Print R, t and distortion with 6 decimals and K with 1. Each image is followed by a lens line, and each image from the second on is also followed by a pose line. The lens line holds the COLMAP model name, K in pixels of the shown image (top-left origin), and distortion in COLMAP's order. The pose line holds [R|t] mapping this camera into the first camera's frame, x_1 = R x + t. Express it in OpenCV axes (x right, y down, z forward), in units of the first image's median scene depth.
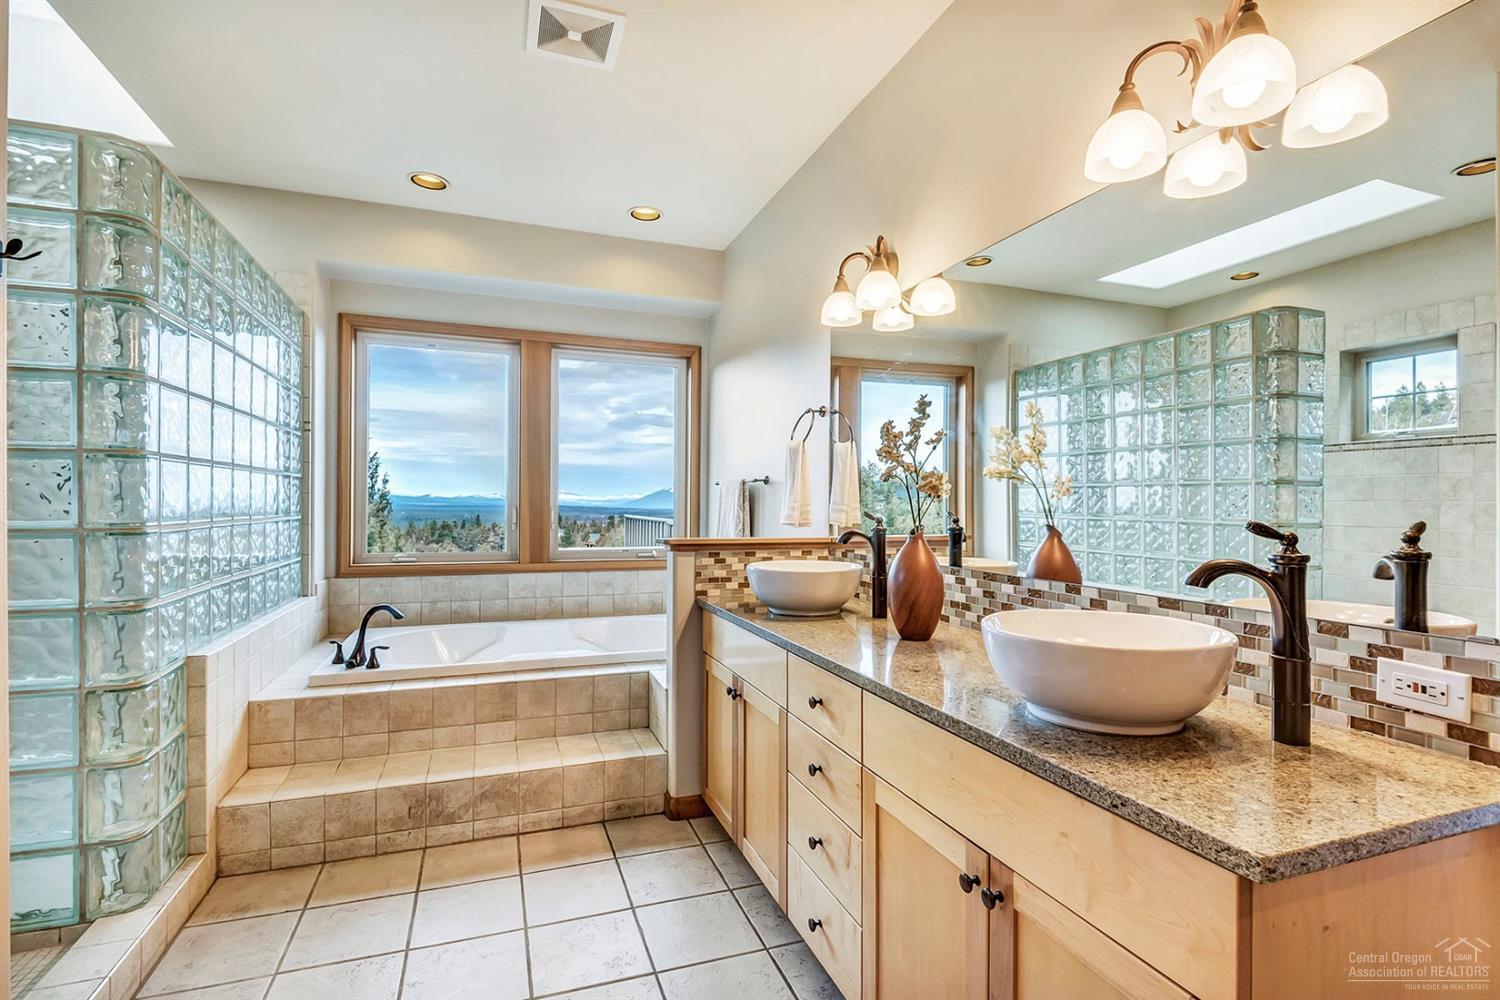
lens RADIAL K [[695.8, 0, 750.0], [0, 695.8, 500.0], [0, 0, 1]] dist [0.028941, -0.000298]
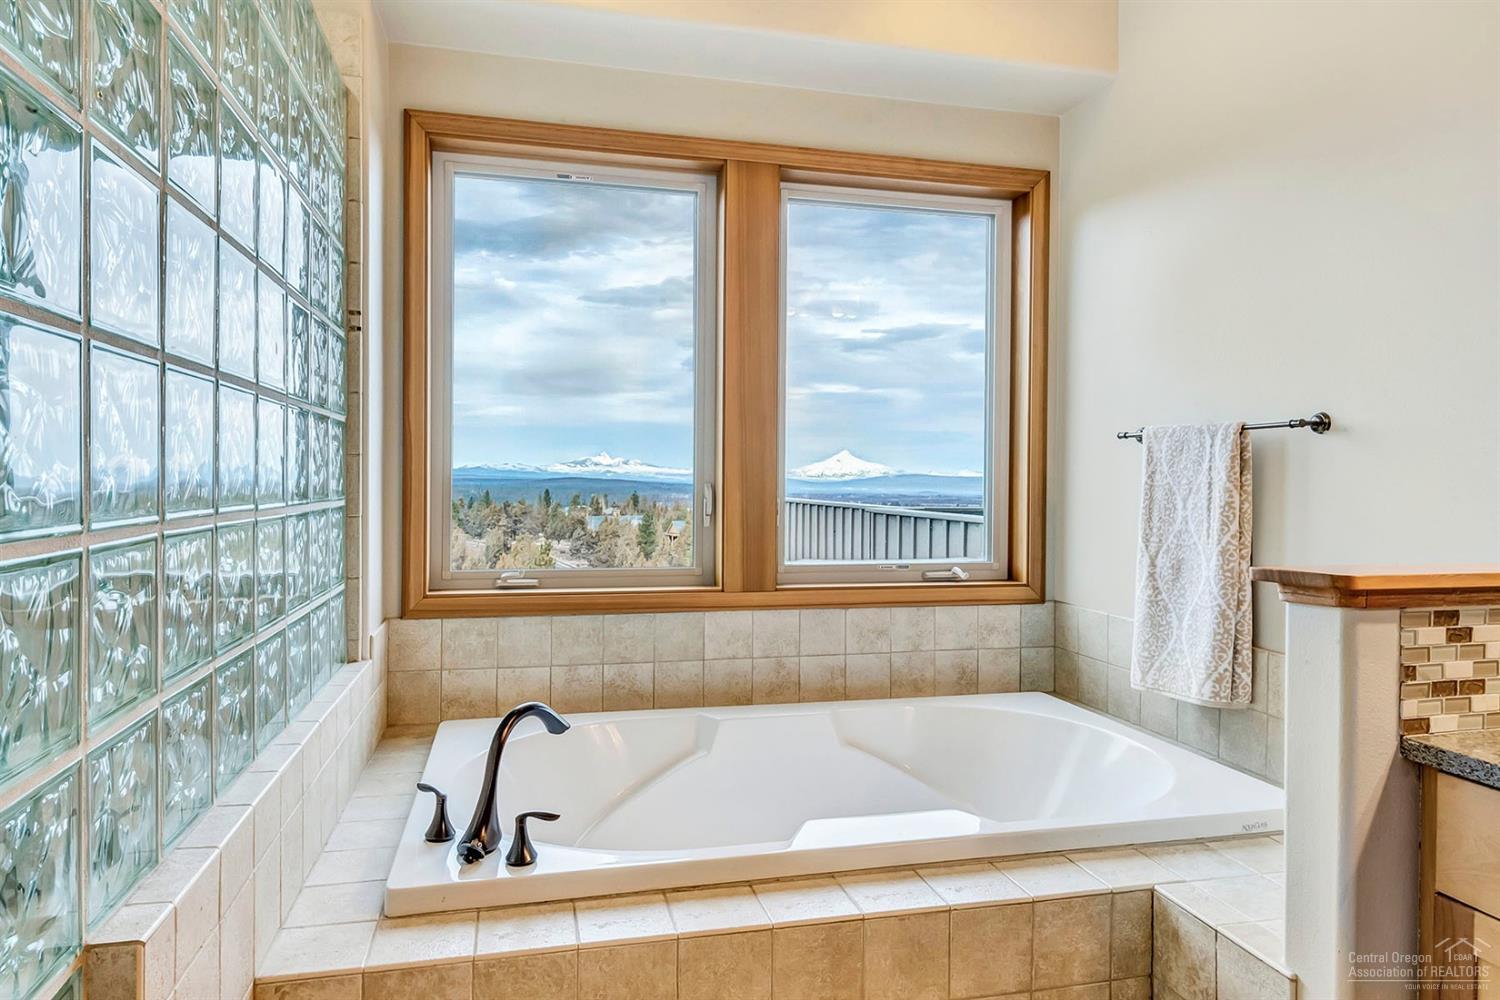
lens RADIAL K [[917.0, 0, 751.4], [0, 917.0, 479.1], [0, 0, 1]] dist [0.025890, -0.000817]
pose [[0.993860, 0.001388, -0.110638, -0.287934], [-0.000941, 0.999991, 0.004095, 0.004790], [0.110642, -0.003966, 0.993852, 0.395681]]
